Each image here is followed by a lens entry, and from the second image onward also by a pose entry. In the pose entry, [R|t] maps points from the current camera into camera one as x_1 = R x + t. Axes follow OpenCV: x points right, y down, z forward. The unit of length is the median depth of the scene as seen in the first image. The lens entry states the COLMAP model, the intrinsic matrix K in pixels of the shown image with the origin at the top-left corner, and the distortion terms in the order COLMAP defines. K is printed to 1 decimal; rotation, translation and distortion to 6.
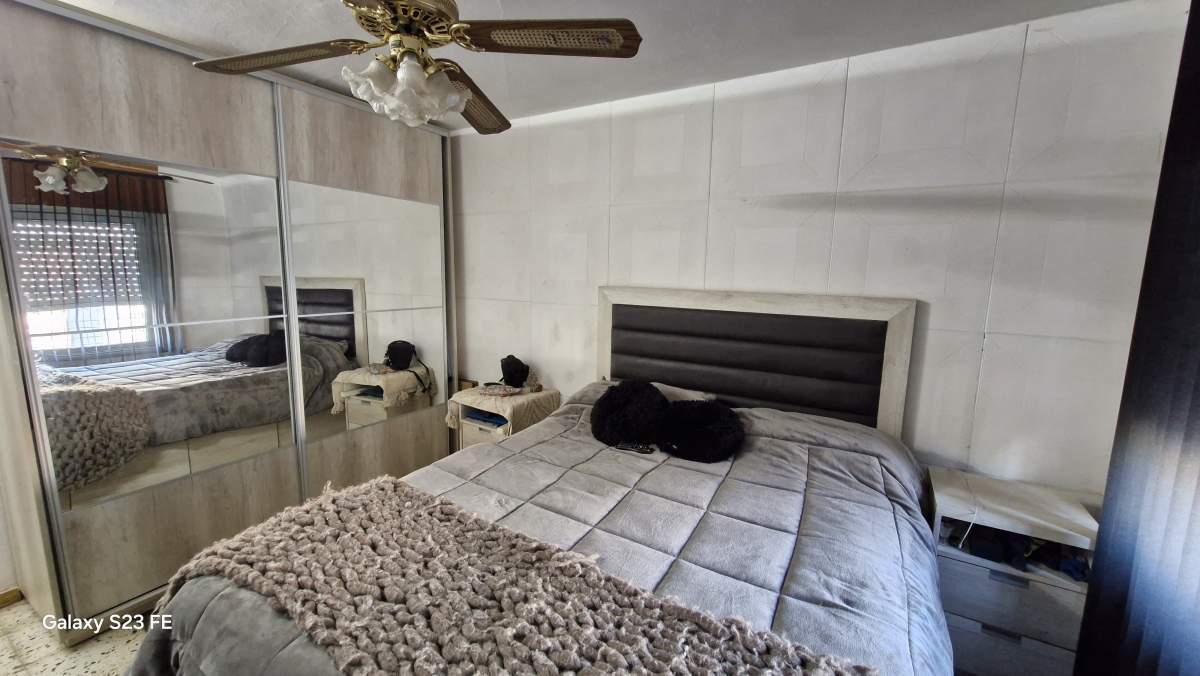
lens RADIAL K [[470.2, 0, 599.1], [0, 470.2, 334.5], [0, 0, 1]] dist [0.001668, -0.001780]
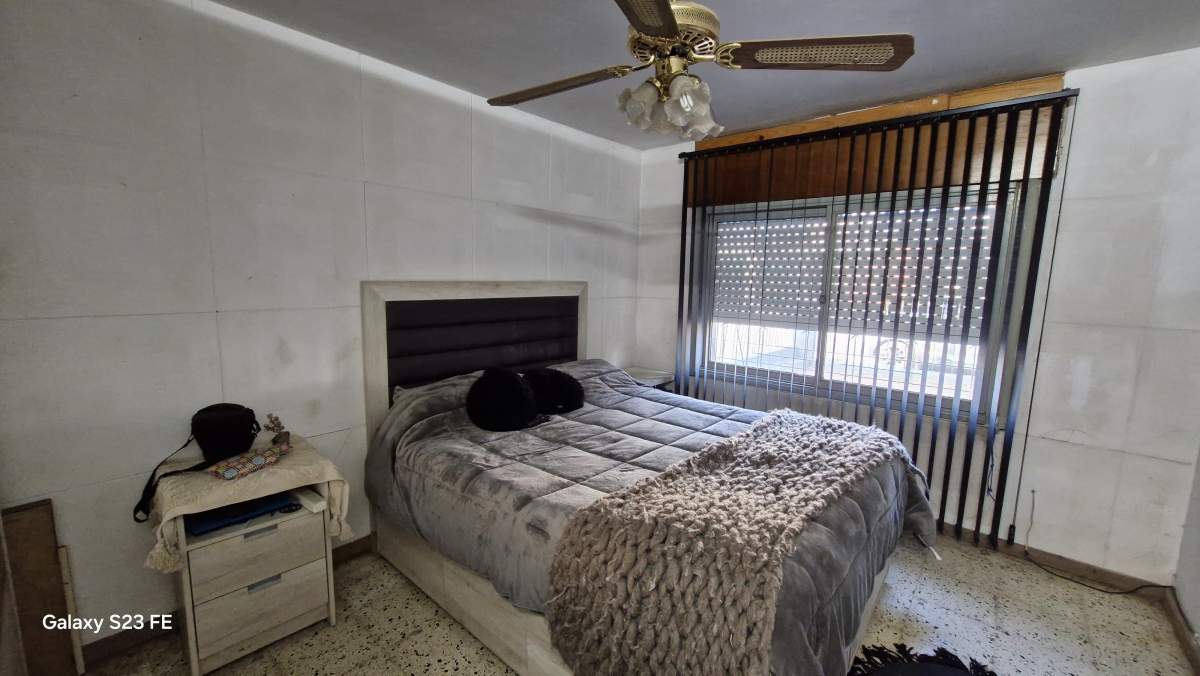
lens RADIAL K [[470.2, 0, 601.1], [0, 470.2, 337.5], [0, 0, 1]] dist [0.001668, -0.001780]
pose [[0.187056, -0.149352, 0.970929, -0.958438], [0.119314, 0.984512, 0.128455, -0.085238], [-0.975076, 0.091817, 0.201979, 0.596020]]
